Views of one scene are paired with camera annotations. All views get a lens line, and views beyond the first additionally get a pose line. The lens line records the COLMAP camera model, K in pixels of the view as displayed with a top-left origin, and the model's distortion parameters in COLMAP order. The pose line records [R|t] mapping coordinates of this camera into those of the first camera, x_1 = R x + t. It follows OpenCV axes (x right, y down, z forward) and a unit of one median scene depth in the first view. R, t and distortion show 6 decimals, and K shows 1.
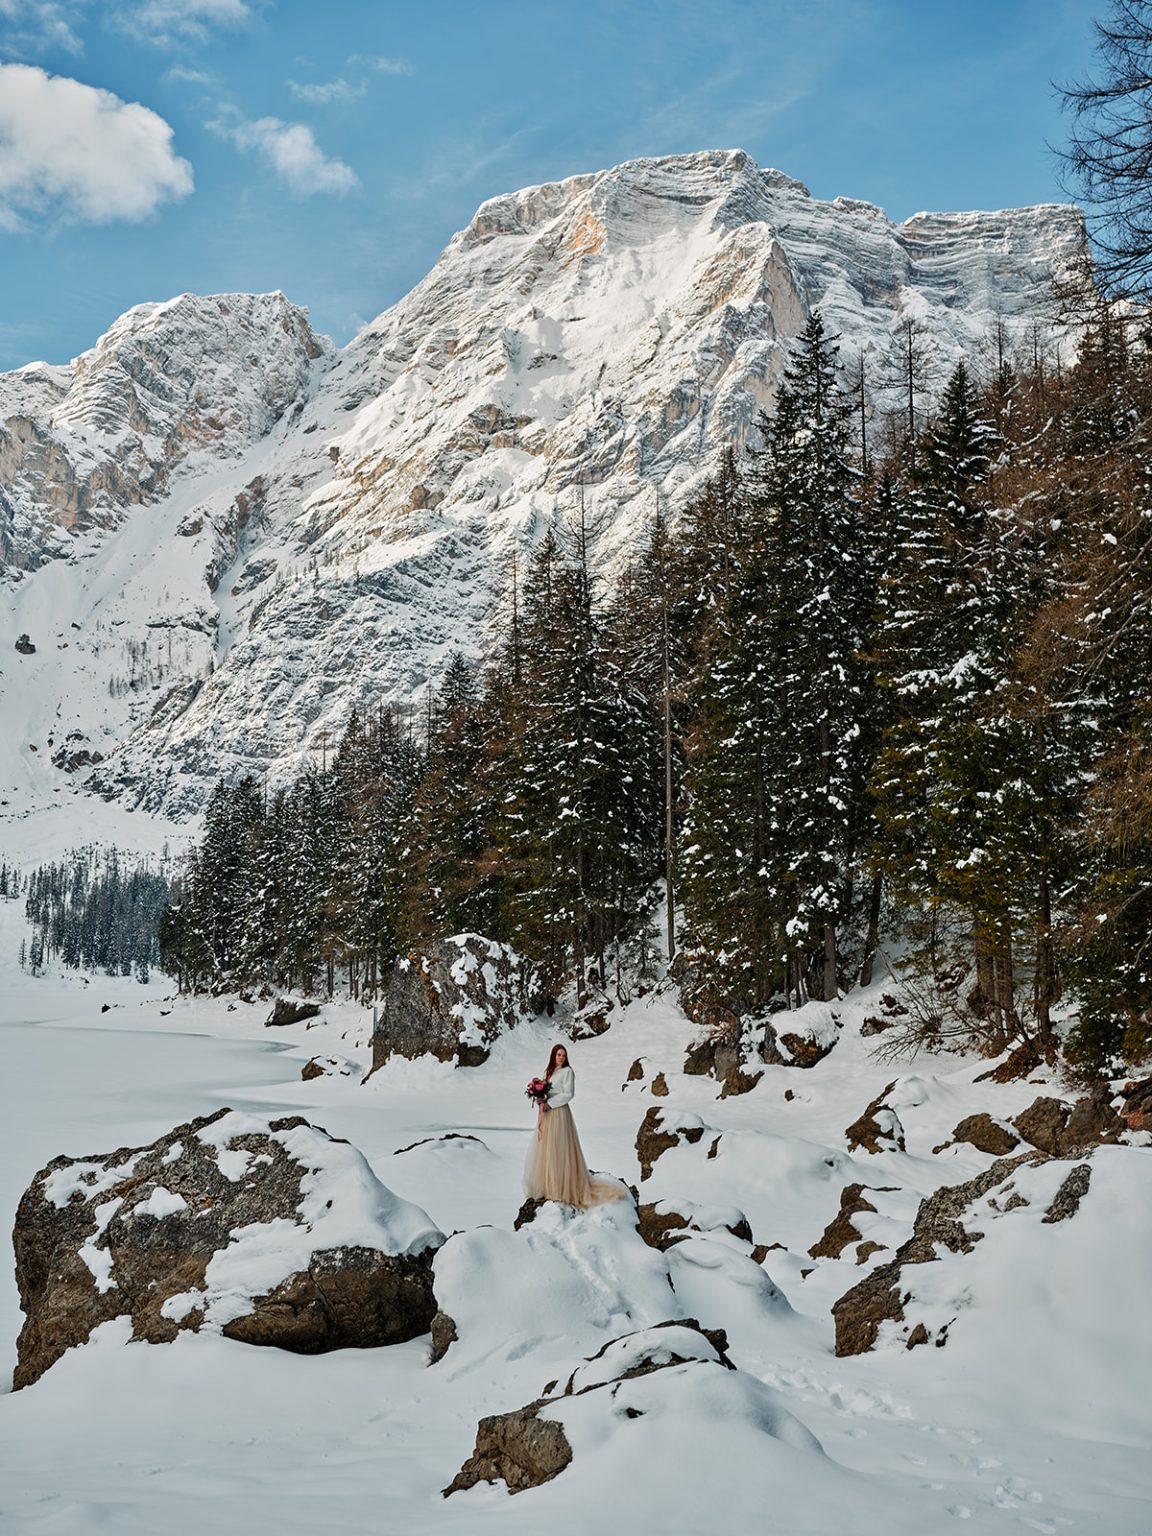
lens RADIAL K [[1698.5, 0, 574.7], [0, 1698.5, 780.7], [0, 0, 1]] dist [-0.006124, 0.000000]
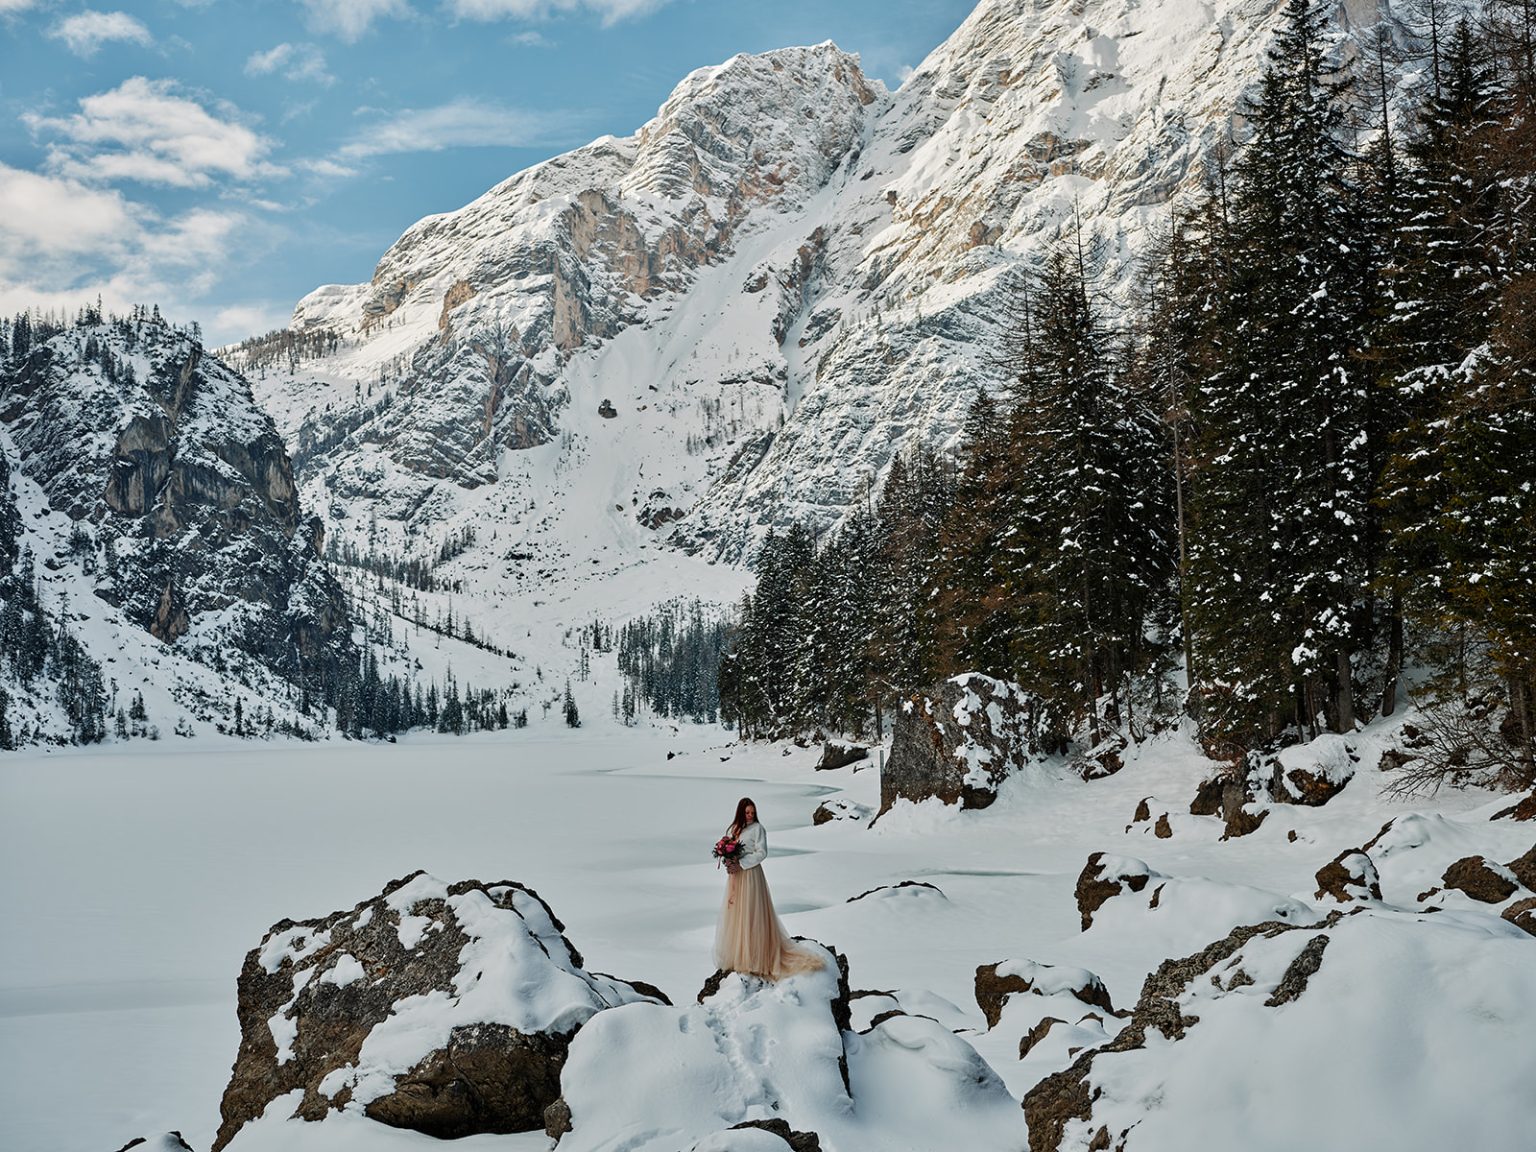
lens RADIAL K [[1698.5, 0, 765.2], [0, 1698.5, 571.3], [0, 0, 1]] dist [-0.006124, 0.000000]
pose [[0.973060, -0.046025, -0.225913, 0.002217], [0.052600, 0.998347, 0.023166, 0.000166], [0.224473, -0.034425, 0.973872, 0.001414]]
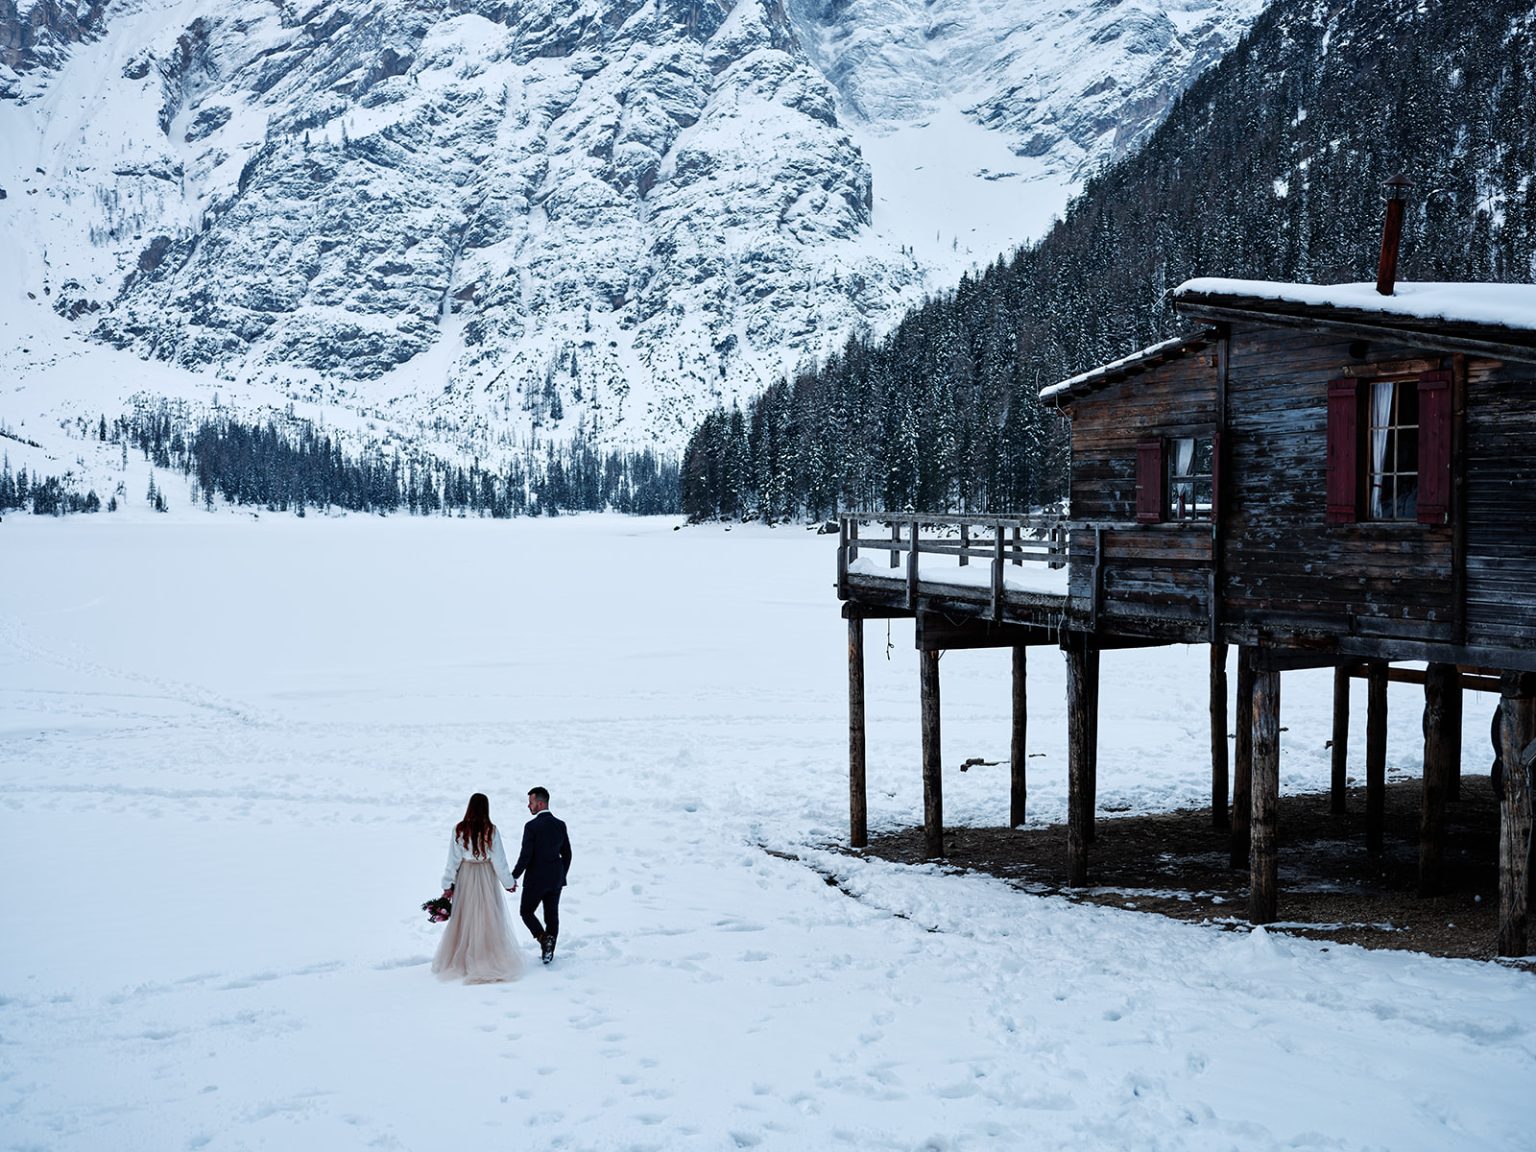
lens RADIAL K [[1698.5, 0, 772.1], [0, 1698.5, 576.7], [0, 0, 1]] dist [-0.006124, 0.000000]
pose [[0.980587, -0.010491, 0.195802, -0.069855], [-0.019769, 0.988190, 0.151954, -0.014732], [-0.195083, -0.152875, 0.968799, -0.123179]]
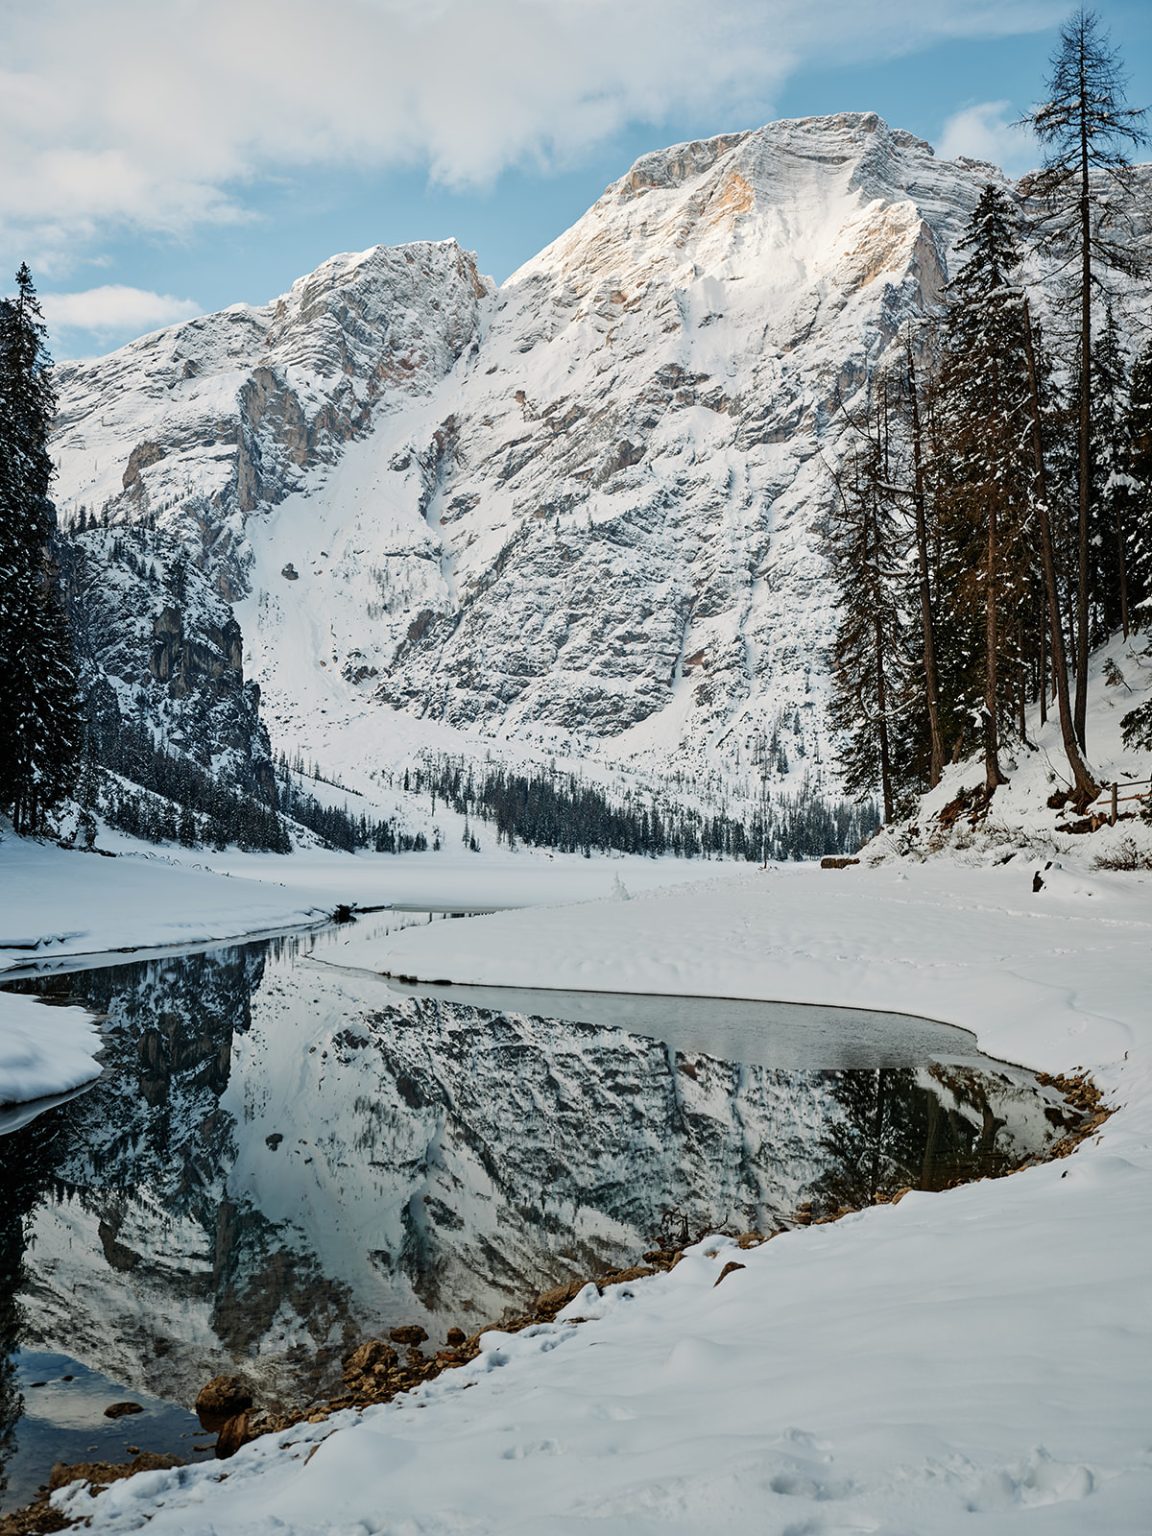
lens RADIAL K [[1698.5, 0, 581.3], [0, 1698.5, 780.9], [0, 0, 1]] dist [-0.006124, 0.000000]
pose [[0.999813, 0.012659, -0.014649, -0.104639], [-0.011576, 0.997354, 0.071775, -0.022823], [0.015519, -0.071592, 0.997313, -0.199750]]
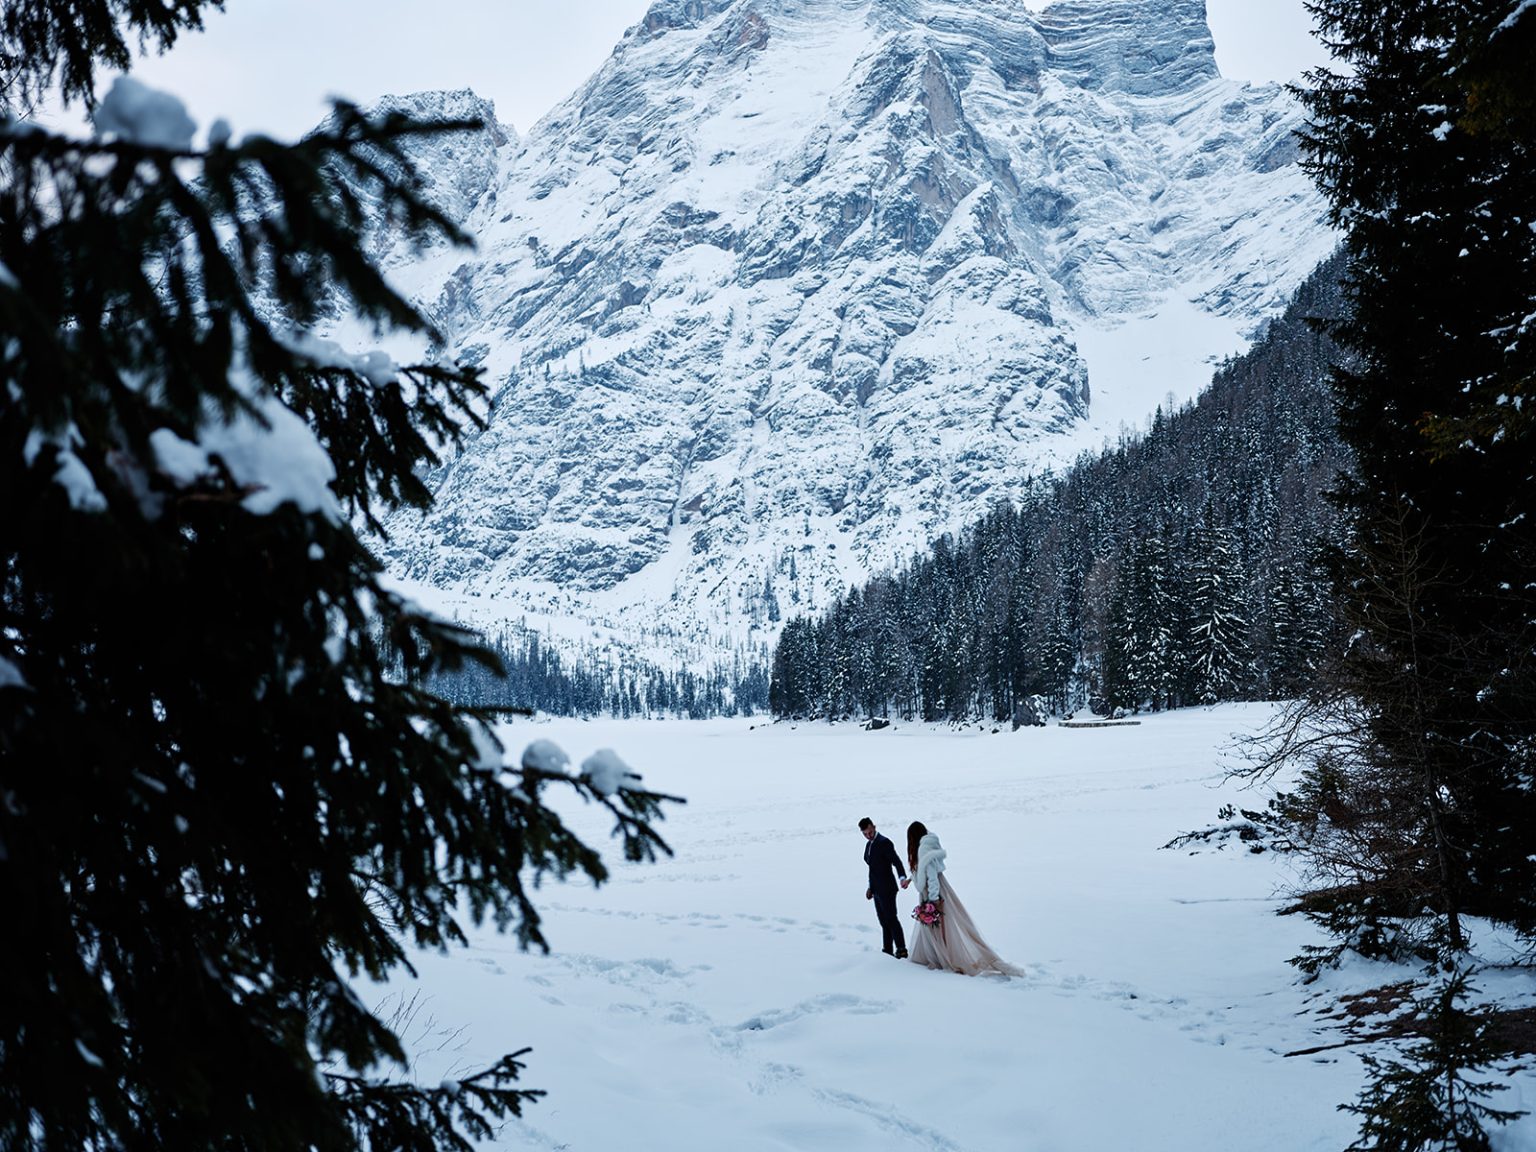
lens RADIAL K [[1698.5, 0, 764.2], [0, 1698.5, 571.7], [0, 0, 1]] dist [-0.006124, 0.000000]
pose [[0.999141, -0.028916, 0.029678, -0.039713], [0.027898, 0.999027, 0.034148, -0.017202], [-0.030637, -0.033291, 0.998976, -0.143873]]
